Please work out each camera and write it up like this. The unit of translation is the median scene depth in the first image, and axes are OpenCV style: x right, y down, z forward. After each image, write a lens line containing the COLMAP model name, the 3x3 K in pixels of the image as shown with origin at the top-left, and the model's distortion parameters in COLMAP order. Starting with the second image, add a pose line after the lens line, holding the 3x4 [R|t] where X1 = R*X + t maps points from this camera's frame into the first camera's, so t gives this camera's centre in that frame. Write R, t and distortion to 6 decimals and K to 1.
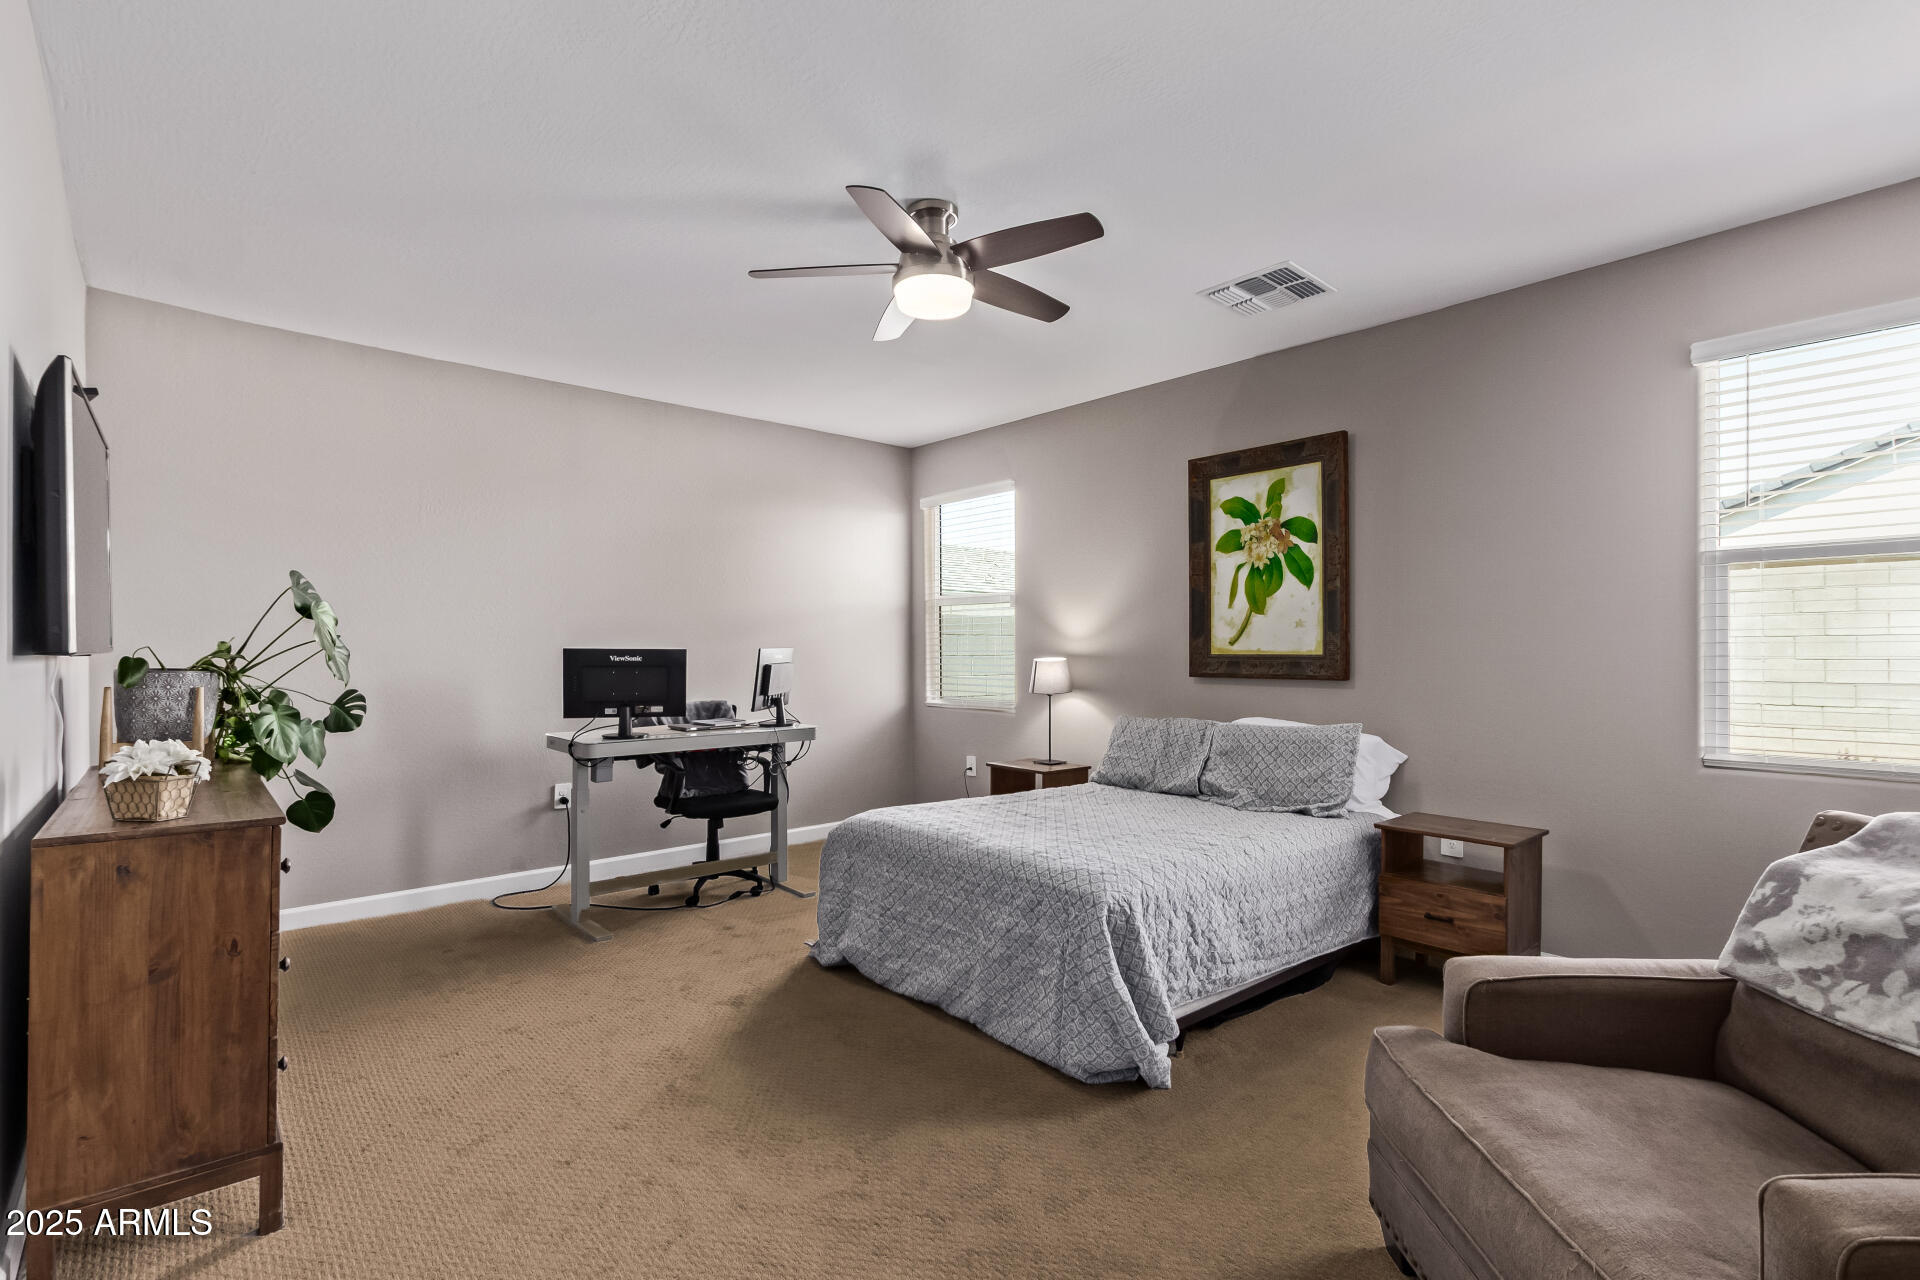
lens RADIAL K [[903.3, 0, 947.9], [0, 903.3, 644.0], [0, 0, 1]] dist [0.011776, -0.001677]
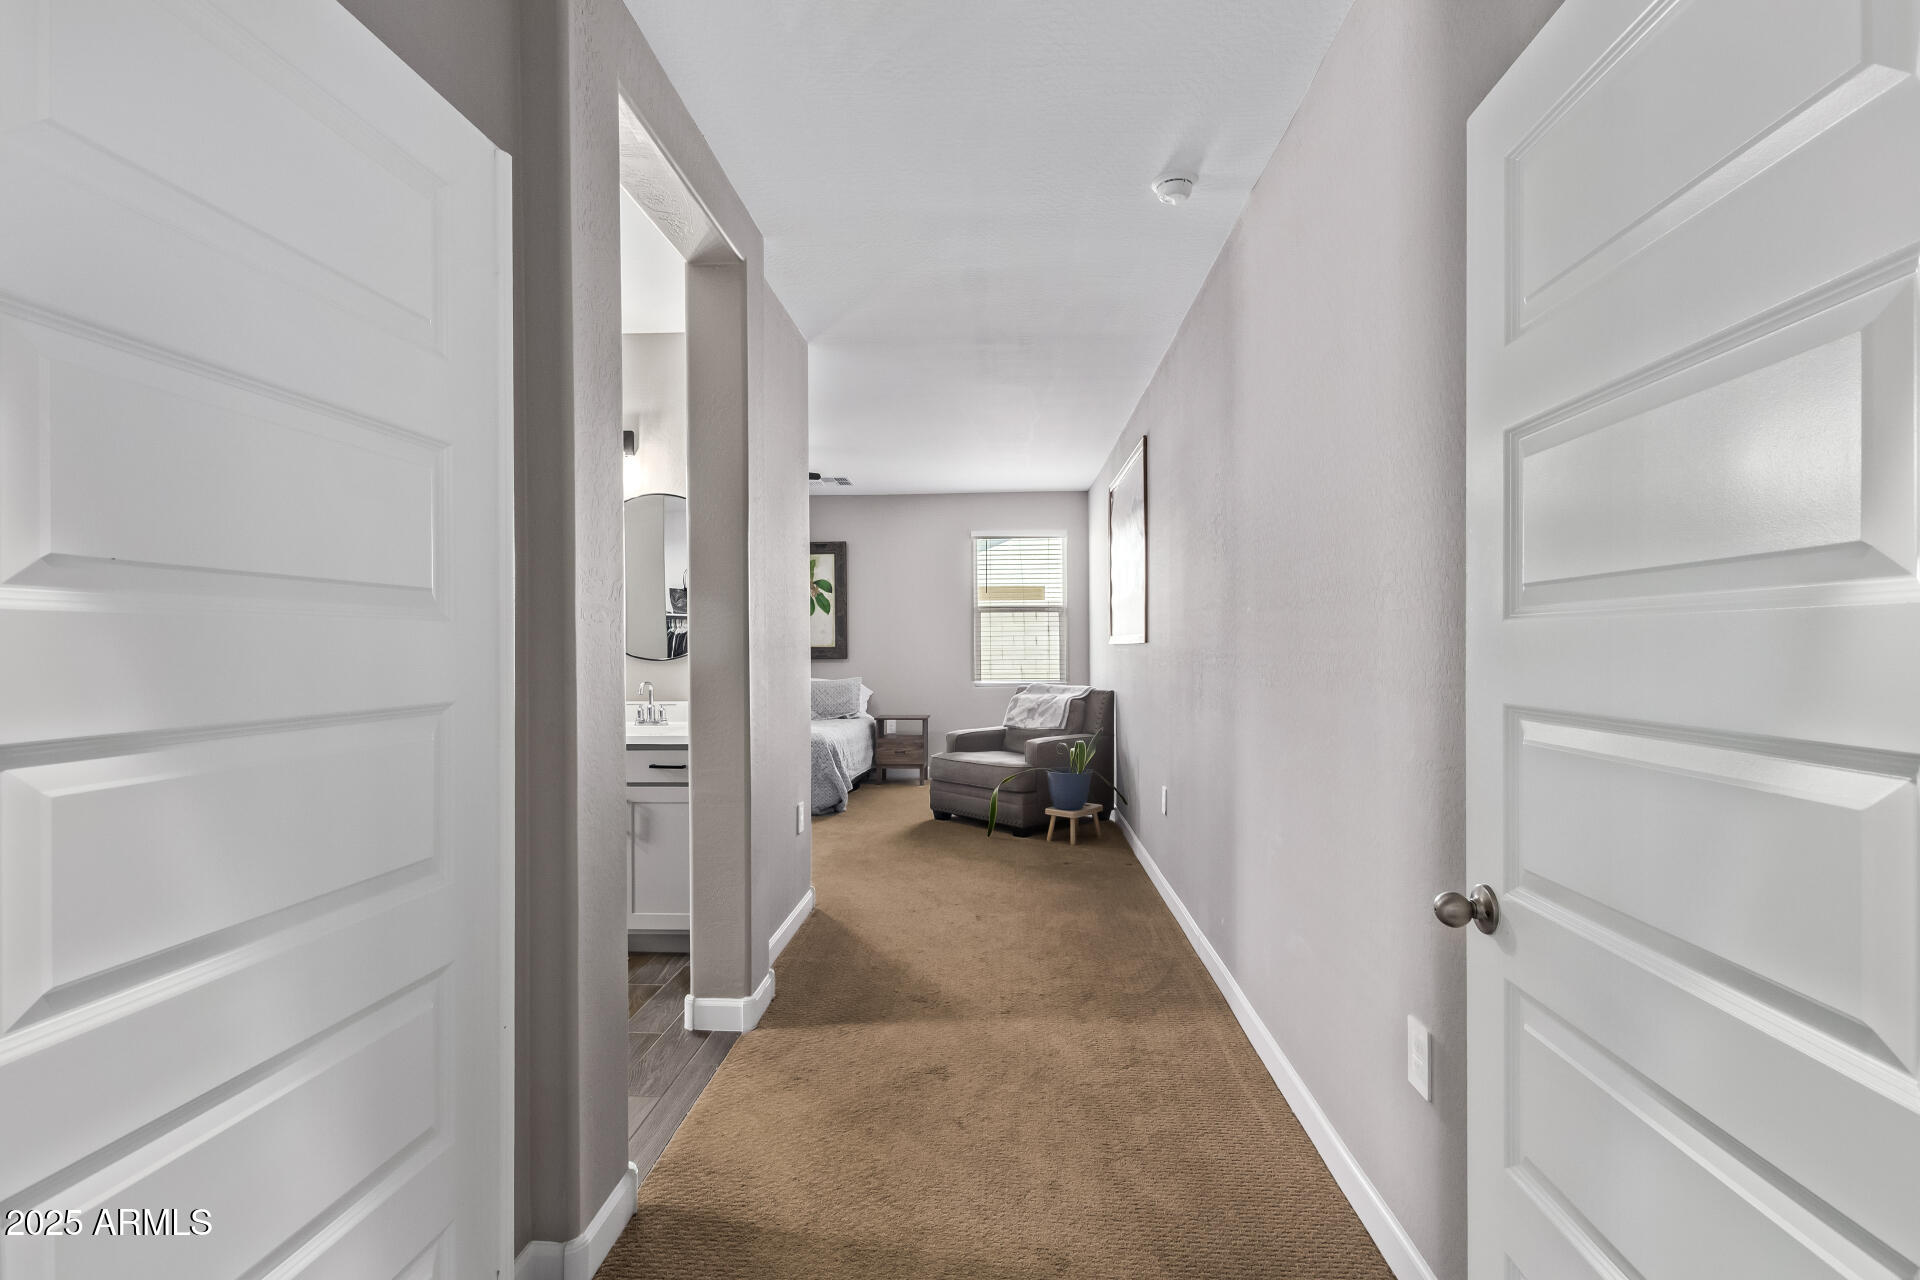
lens RADIAL K [[903.3, 0, 964.8], [0, 903.3, 641.4], [0, 0, 1]] dist [0.011776, -0.001677]
pose [[0.706413, -0.010264, 0.707726, -0.969534], [0.008482, 0.999946, 0.006036, -0.011827], [-0.707750, 0.001738, 0.706461, -0.780075]]
